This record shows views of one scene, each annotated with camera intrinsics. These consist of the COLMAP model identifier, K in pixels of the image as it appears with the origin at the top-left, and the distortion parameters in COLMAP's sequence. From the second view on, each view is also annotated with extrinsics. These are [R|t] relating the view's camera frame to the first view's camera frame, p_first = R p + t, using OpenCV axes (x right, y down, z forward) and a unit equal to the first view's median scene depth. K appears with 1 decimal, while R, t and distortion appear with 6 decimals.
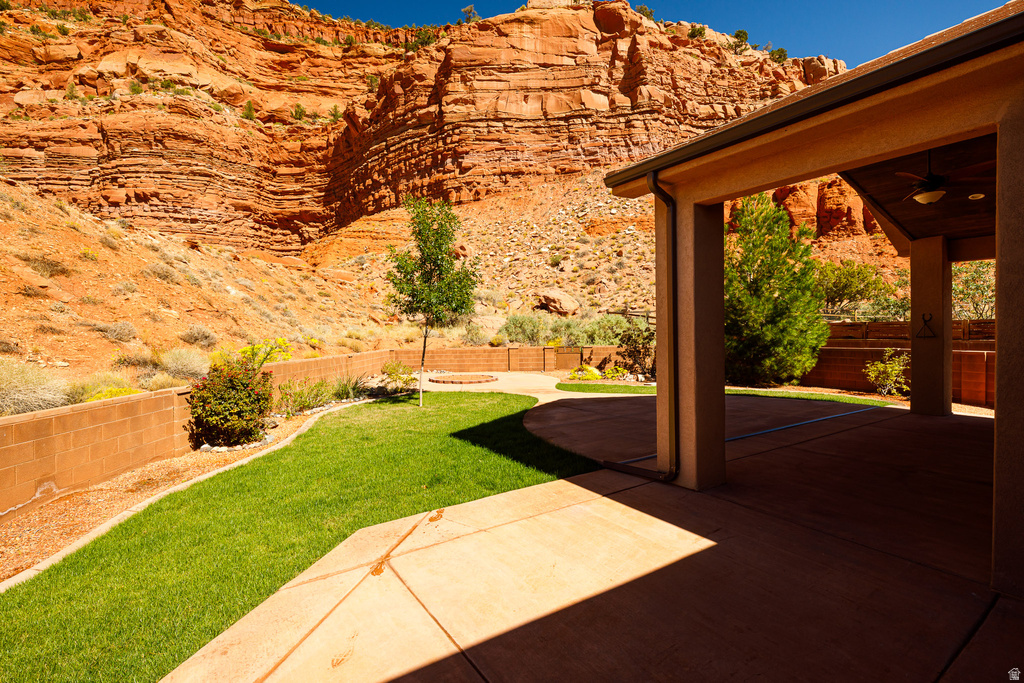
lens RADIAL K [[459.9, 0, 506.6], [0, 459.9, 343.1], [0, 0, 1]] dist [0.005509, -0.000505]
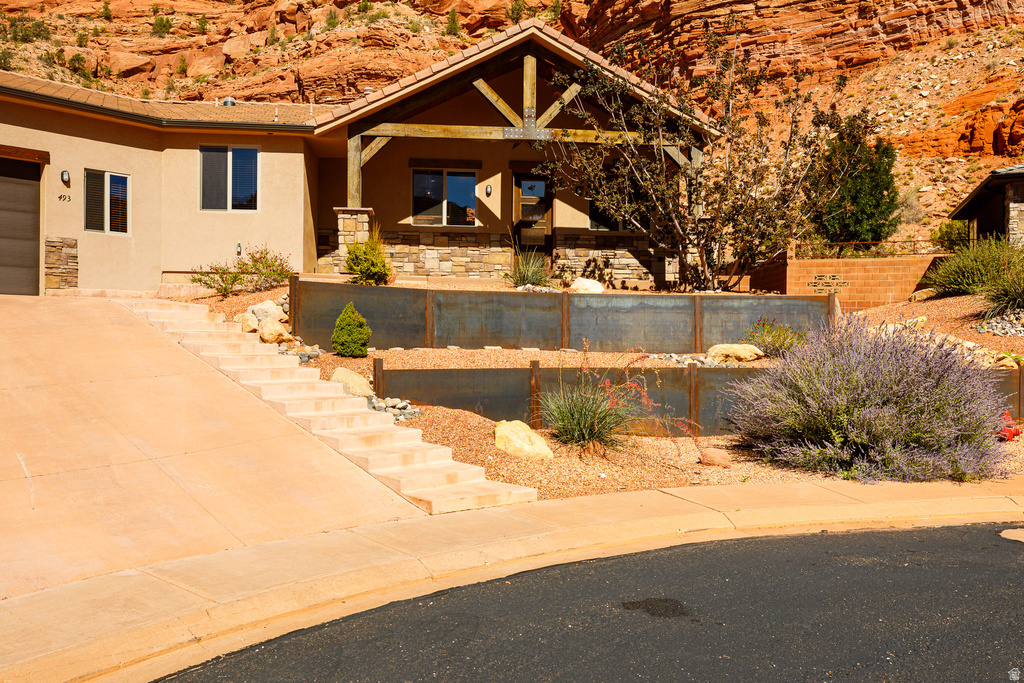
lens RADIAL K [[864.6, 0, 510.0], [0, 864.6, 345.1], [0, 0, 1]] dist [0.004698, 0.000554]
pose [[0.886872, 0.015124, -0.461768, 0.257222], [-0.021208, 0.999743, -0.007989, 0.038118], [0.461528, 0.016878, 0.886965, -0.271954]]
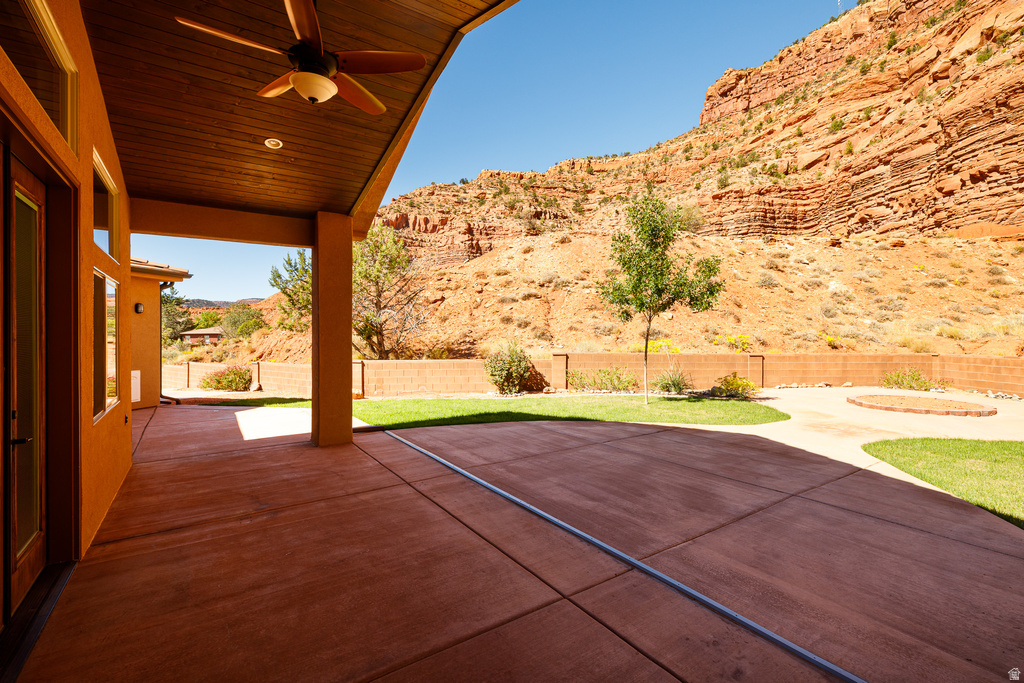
lens RADIAL K [[459.9, 0, 511.0], [0, 459.9, 331.7], [0, 0, 1]] dist [0.005509, -0.000505]
pose [[0.025836, 0.006896, -0.999642, 0.106259], [-0.018876, 0.999801, 0.006409, -0.003205], [0.999488, 0.018704, 0.025961, 0.085318]]
